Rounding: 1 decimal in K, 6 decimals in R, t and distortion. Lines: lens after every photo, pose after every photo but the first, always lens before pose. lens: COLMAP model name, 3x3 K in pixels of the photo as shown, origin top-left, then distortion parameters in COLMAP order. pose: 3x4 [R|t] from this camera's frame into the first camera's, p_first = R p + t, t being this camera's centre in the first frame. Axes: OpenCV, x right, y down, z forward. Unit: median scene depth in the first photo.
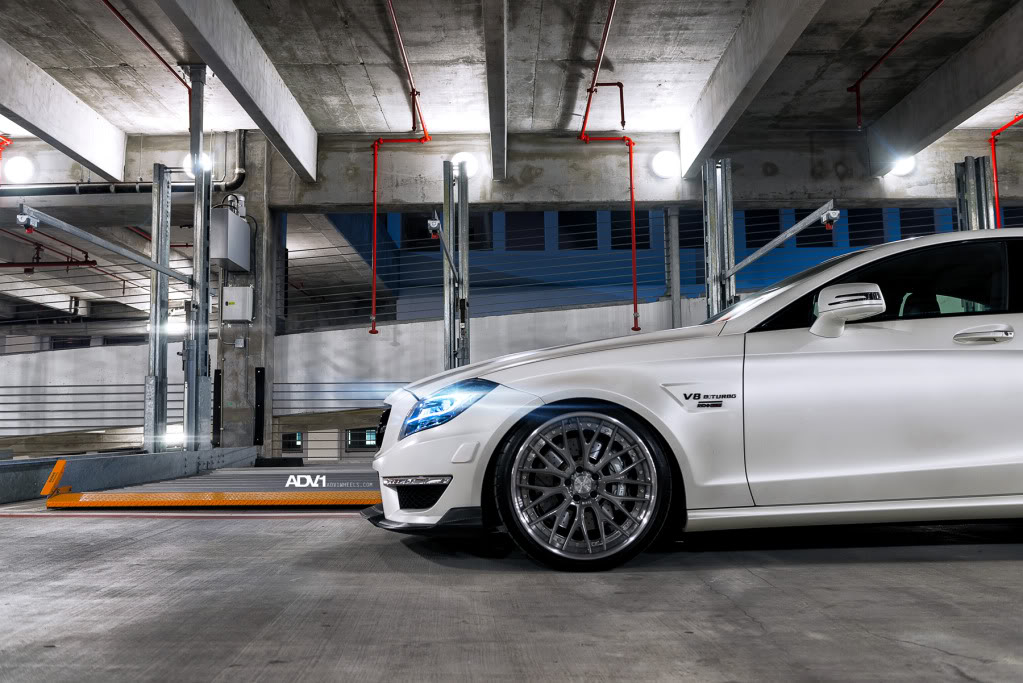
lens RADIAL K [[904.6, 0, 511.5], [0, 904.6, 341.5], [0, 0, 1]] dist [0.000765, 0.001516]
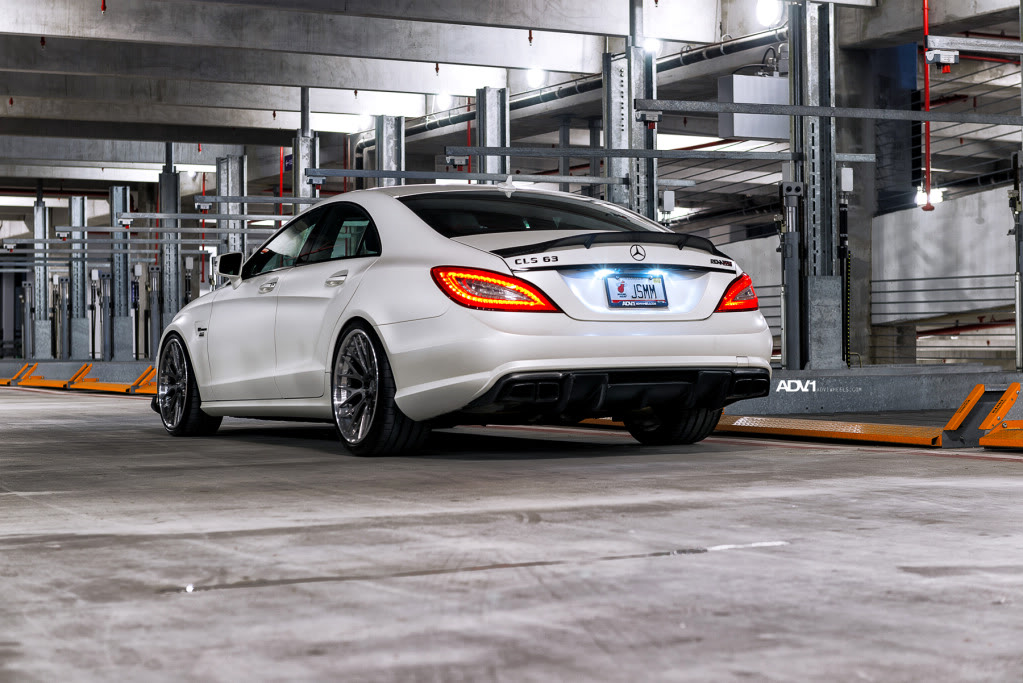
lens RADIAL K [[1968.2, 0, 511.5], [0, 1968.2, 341.5], [0, 0, 1]] dist [0.044567, -0.460446]
pose [[0.469339, 0.006198, -0.882996, 1.040955], [0.090441, 0.994379, 0.055051, -0.020915], [0.878374, -0.105697, 0.466140, -0.029765]]
